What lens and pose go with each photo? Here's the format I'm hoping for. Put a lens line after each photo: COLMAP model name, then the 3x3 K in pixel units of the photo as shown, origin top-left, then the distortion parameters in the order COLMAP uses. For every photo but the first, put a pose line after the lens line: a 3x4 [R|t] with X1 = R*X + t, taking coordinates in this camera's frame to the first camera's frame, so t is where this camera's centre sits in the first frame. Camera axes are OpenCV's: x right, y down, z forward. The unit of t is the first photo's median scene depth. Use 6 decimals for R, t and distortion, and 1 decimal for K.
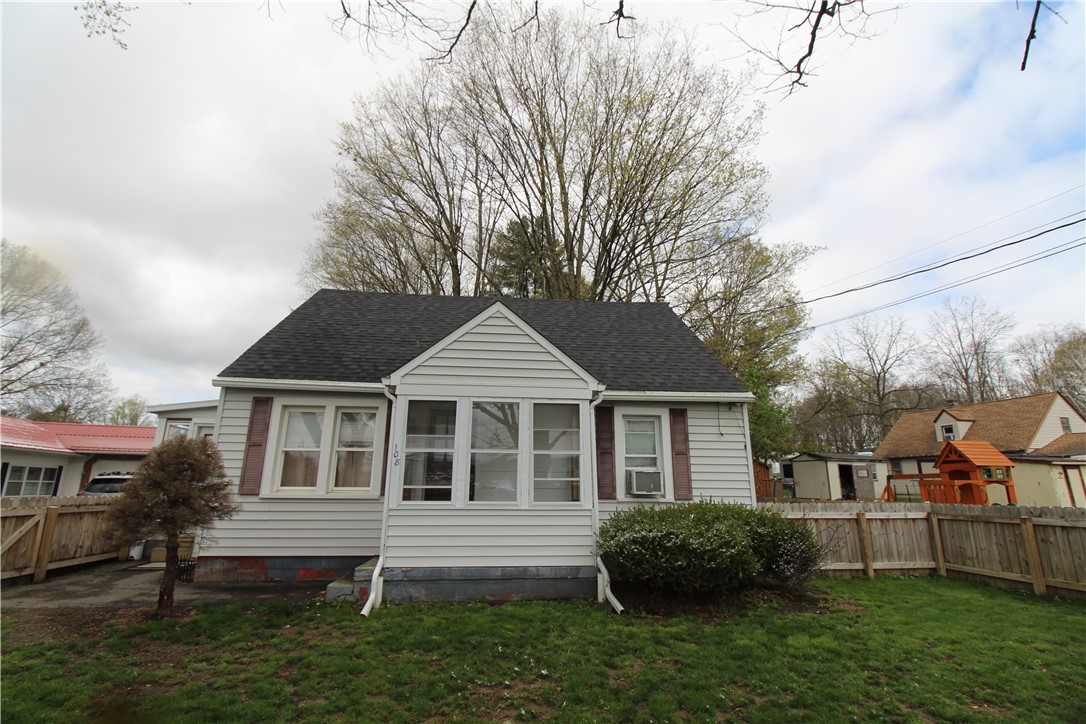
lens RADIAL K [[515.3, 0, 541.5], [0, 515.3, 357.3], [0, 0, 1]] dist [-0.012607, -0.001037]
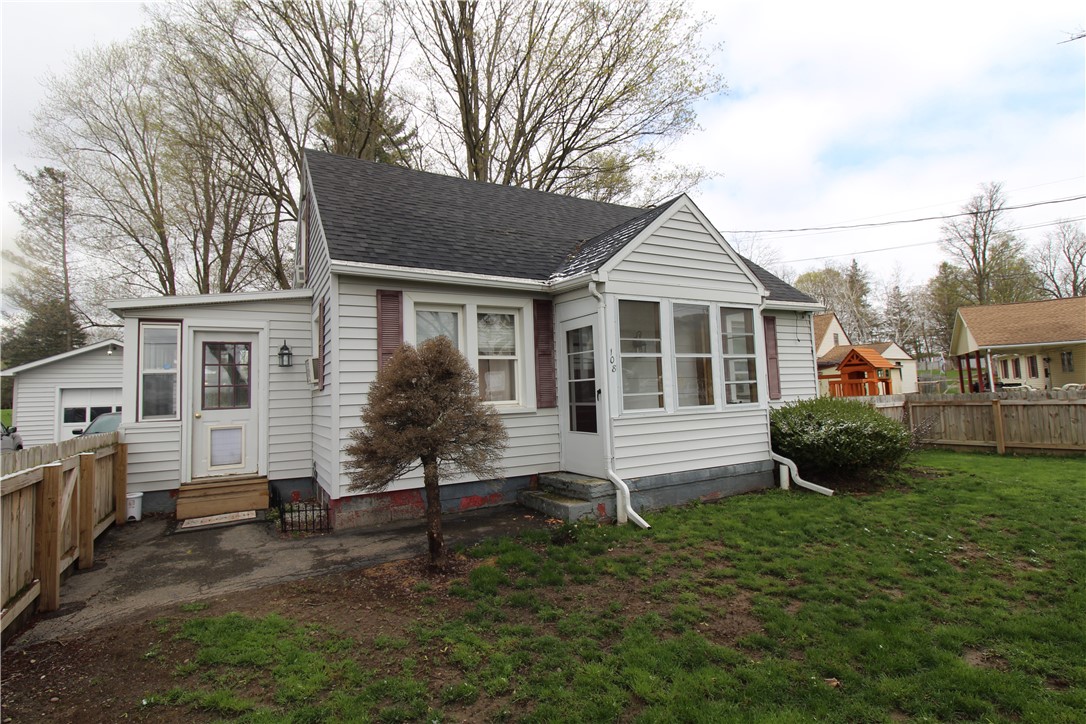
lens RADIAL K [[532.0, 0, 541.0], [0, 532.0, 360.3], [0, 0, 1]] dist [-0.000050, 0.000143]
pose [[0.917740, -0.014125, 0.396931, -0.701691], [-0.052210, 0.986405, 0.155815, 0.048527], [-0.393735, -0.163722, 0.904526, 0.198508]]
